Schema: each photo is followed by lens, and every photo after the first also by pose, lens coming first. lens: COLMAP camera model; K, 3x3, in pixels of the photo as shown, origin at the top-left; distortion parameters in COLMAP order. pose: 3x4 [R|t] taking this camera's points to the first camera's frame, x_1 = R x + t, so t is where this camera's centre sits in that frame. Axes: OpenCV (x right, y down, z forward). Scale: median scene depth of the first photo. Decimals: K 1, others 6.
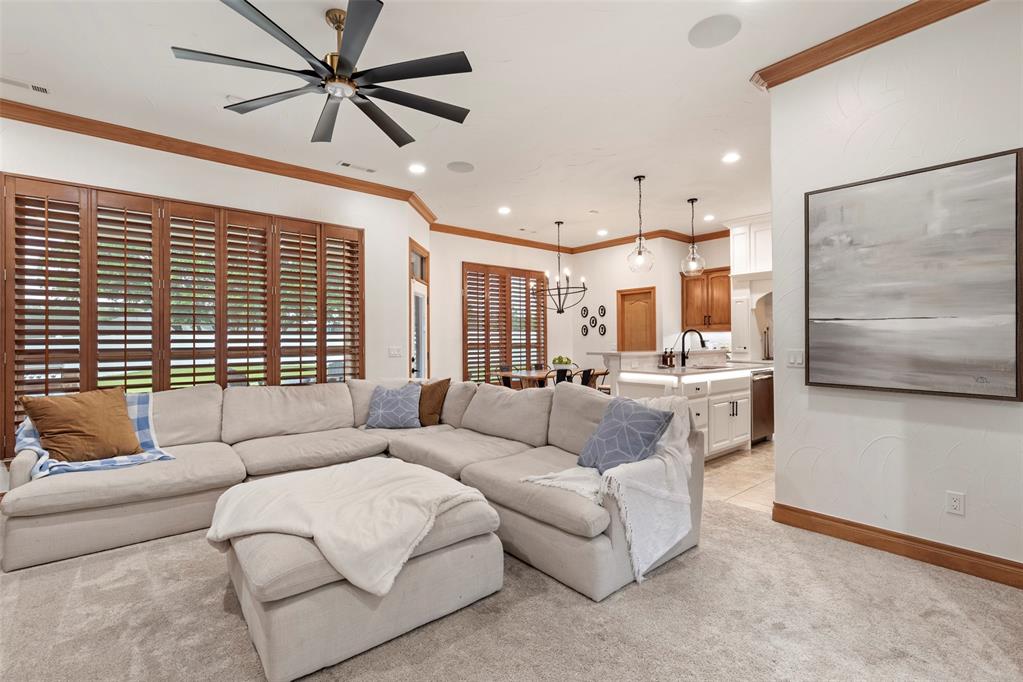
lens RADIAL K [[459.0, 0, 511.9], [0, 459.0, 340.0], [0, 0, 1]] dist [-0.002587, -0.000366]
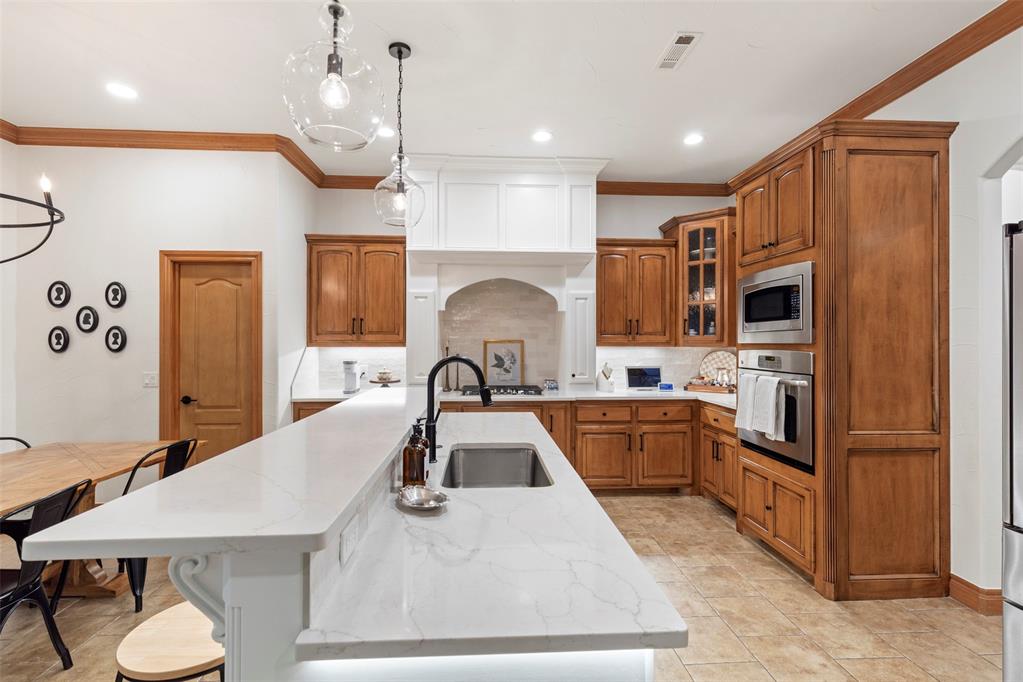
lens RADIAL K [[459.0, 0, 513.5], [0, 459.0, 340.3], [0, 0, 1]] dist [-0.002587, -0.000366]
pose [[0.587663, 0.004785, 0.809092, 0.070500], [-0.003073, 0.999989, -0.003682, -0.021028], [-0.809100, -0.000322, 0.587671, 0.455294]]
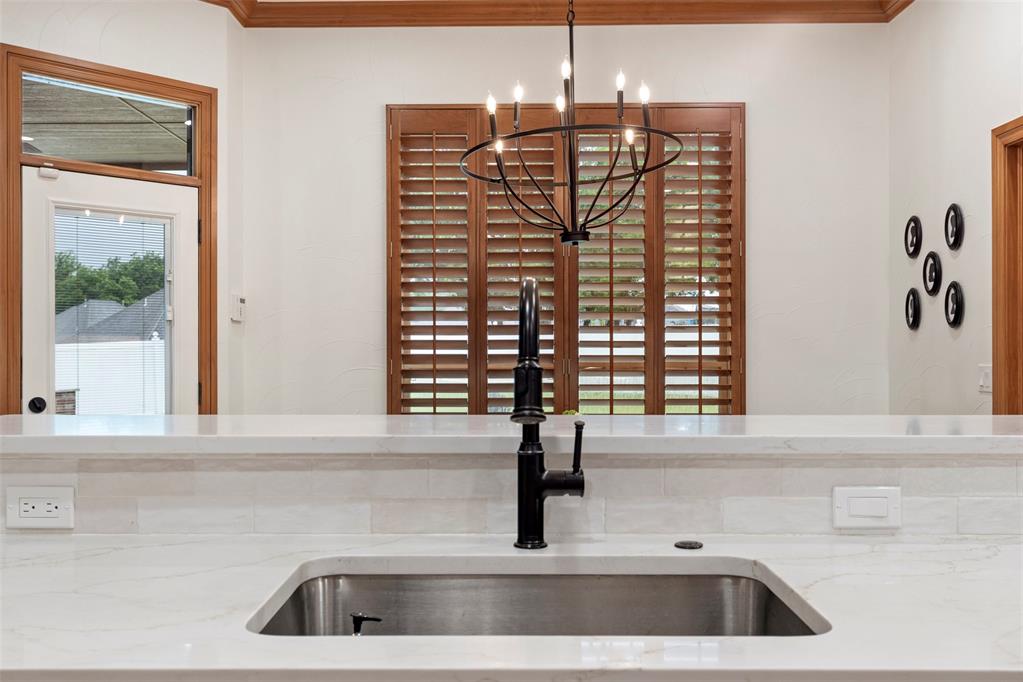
lens RADIAL K [[935.8, 0, 513.5], [0, 935.8, 342.6], [0, 0, 1]] dist [0.000685, 0.000000]
pose [[0.761076, 0.001347, -0.648662, 0.339009], [-0.001212, 0.999999, 0.000654, -0.002789], [0.648662, 0.000289, 0.761077, 0.478882]]
